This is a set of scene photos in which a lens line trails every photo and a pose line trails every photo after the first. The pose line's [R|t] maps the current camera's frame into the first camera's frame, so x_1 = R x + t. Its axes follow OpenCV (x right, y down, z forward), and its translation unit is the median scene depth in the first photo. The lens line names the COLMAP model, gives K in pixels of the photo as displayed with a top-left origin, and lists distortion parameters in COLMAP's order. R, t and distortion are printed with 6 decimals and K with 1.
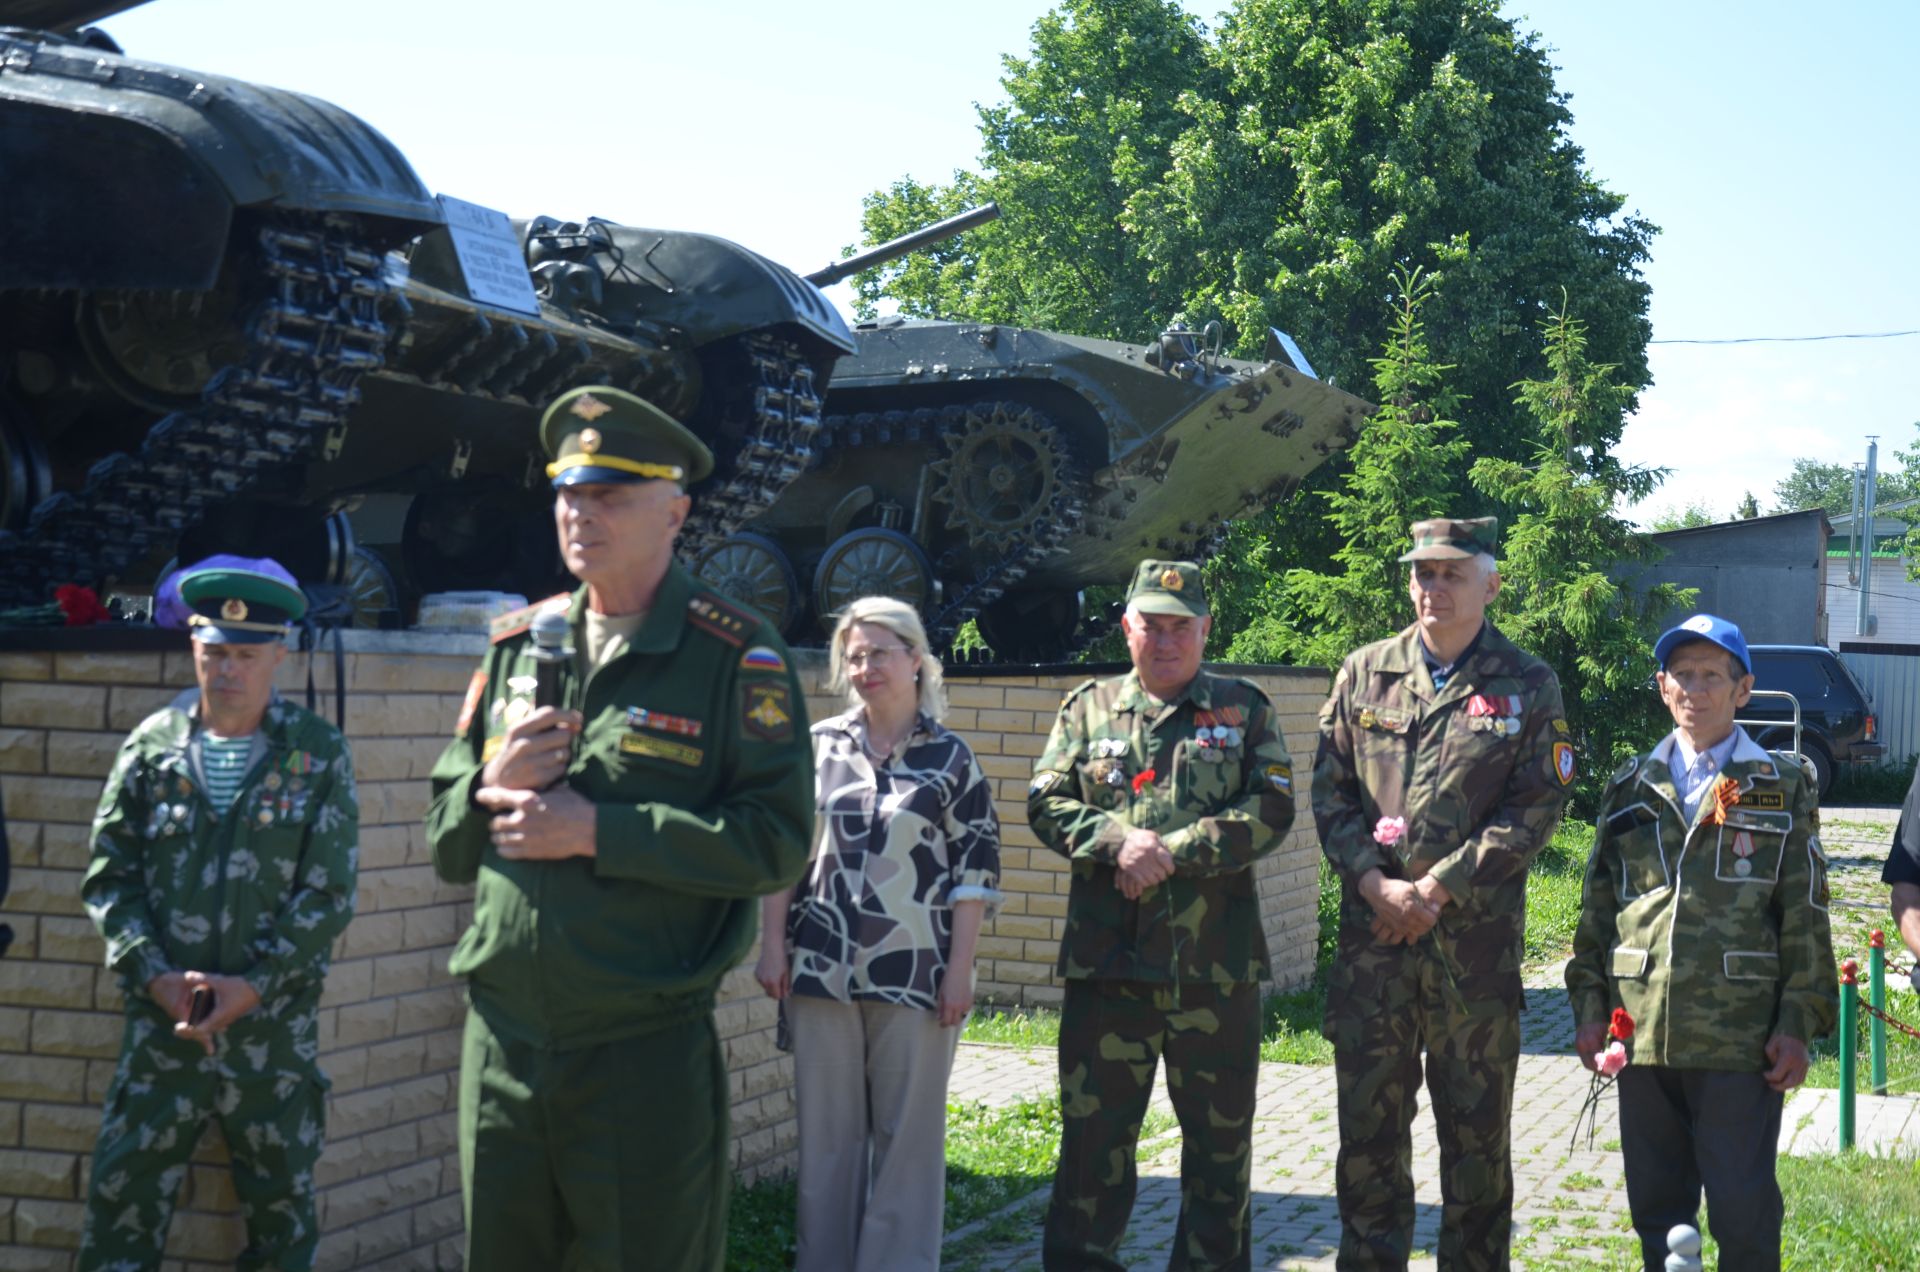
lens RADIAL K [[3148.1, 0, 975.3], [0, 3148.1, 641.5], [0, 0, 1]] dist [0.231661, 0.015941]
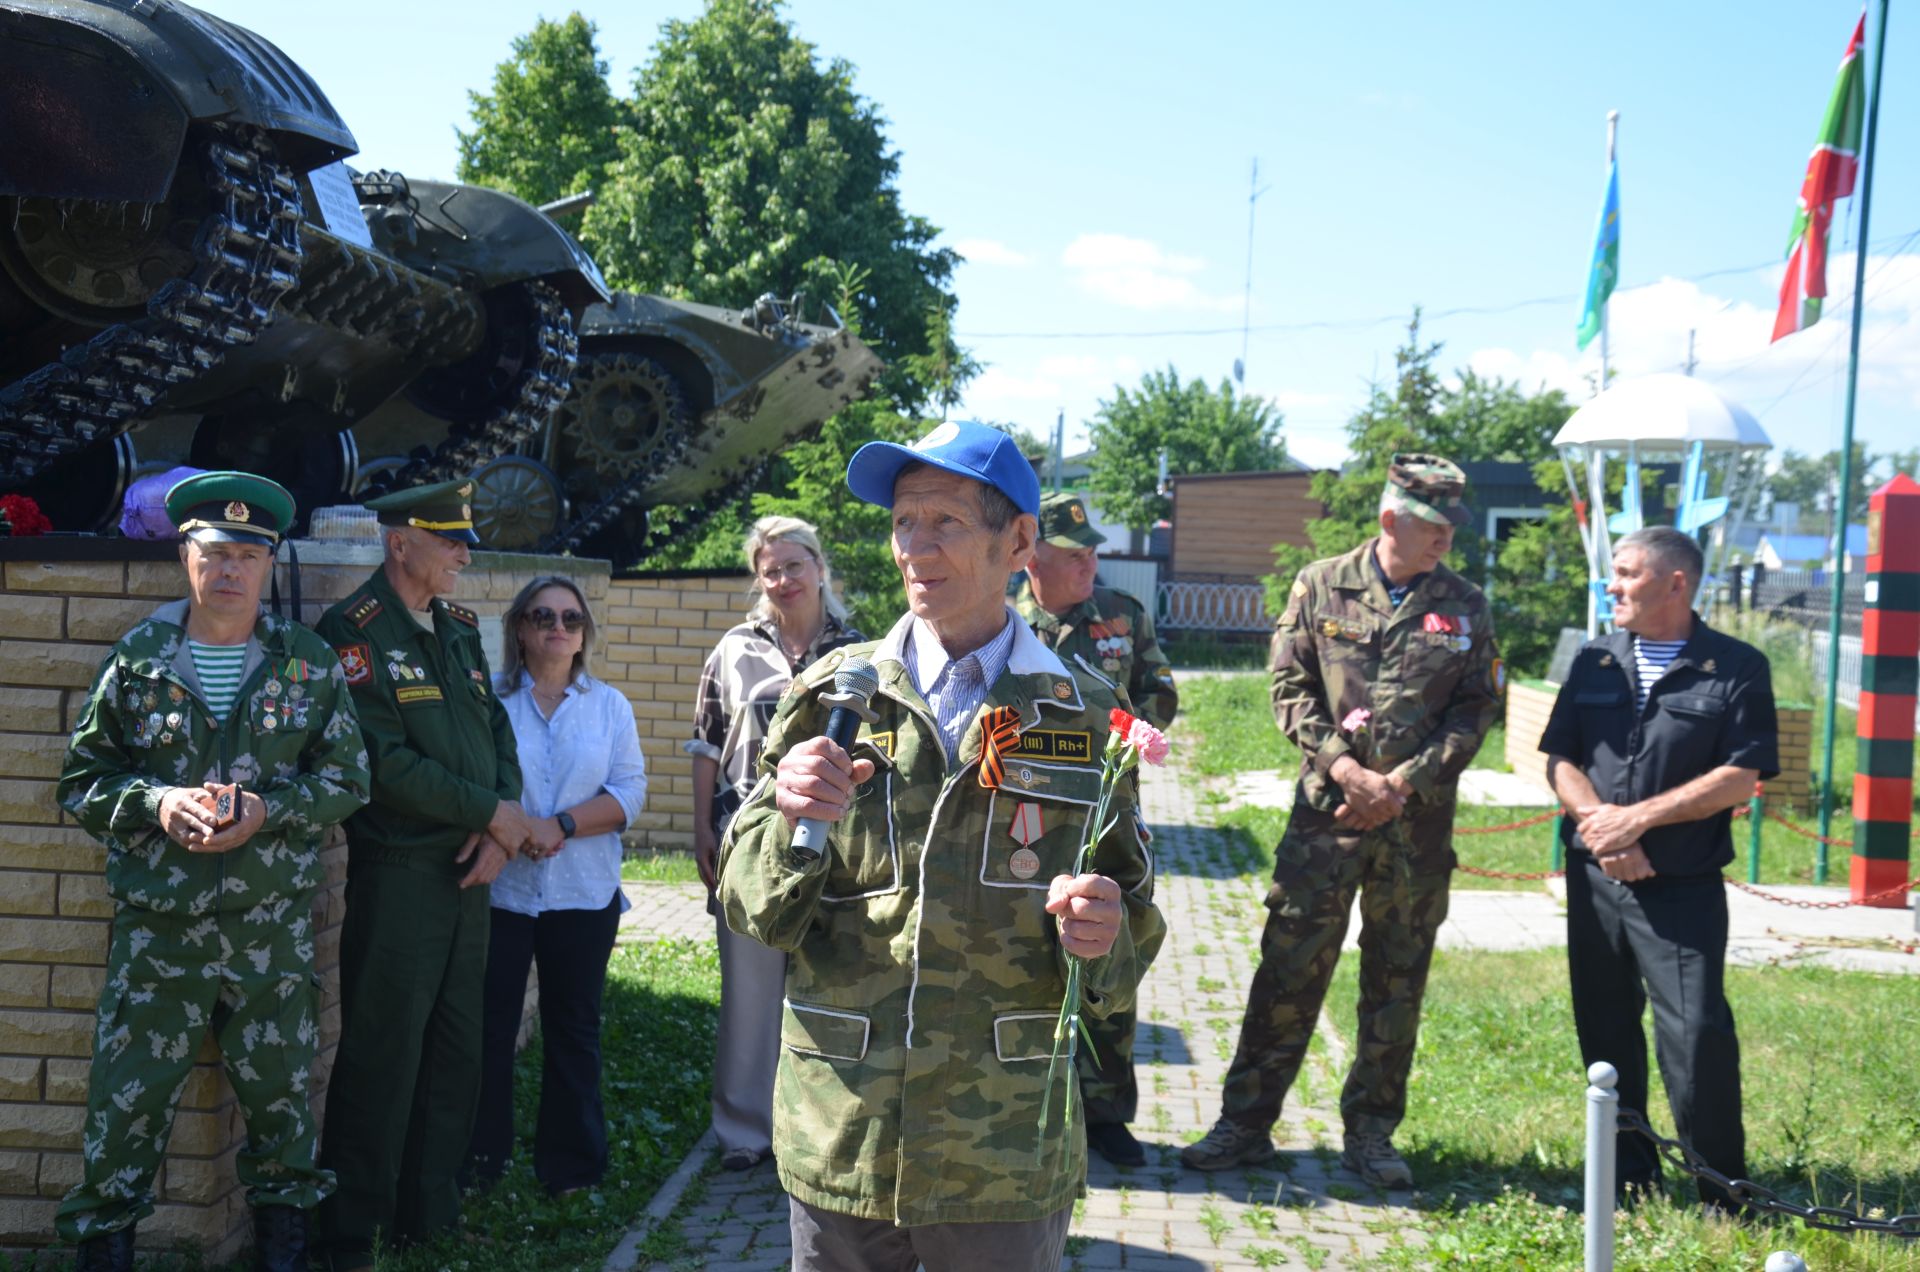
lens RADIAL K [[2257.0, 0, 960.0], [0, 2257.0, 636.0], [0, 0, 1]] dist [0.018730, 0.212815]
pose [[0.965910, -0.004934, 0.258830, -0.094060], [-0.005175, 0.999251, 0.038360, -0.001271], [-0.258825, -0.038392, 0.965161, 0.123416]]
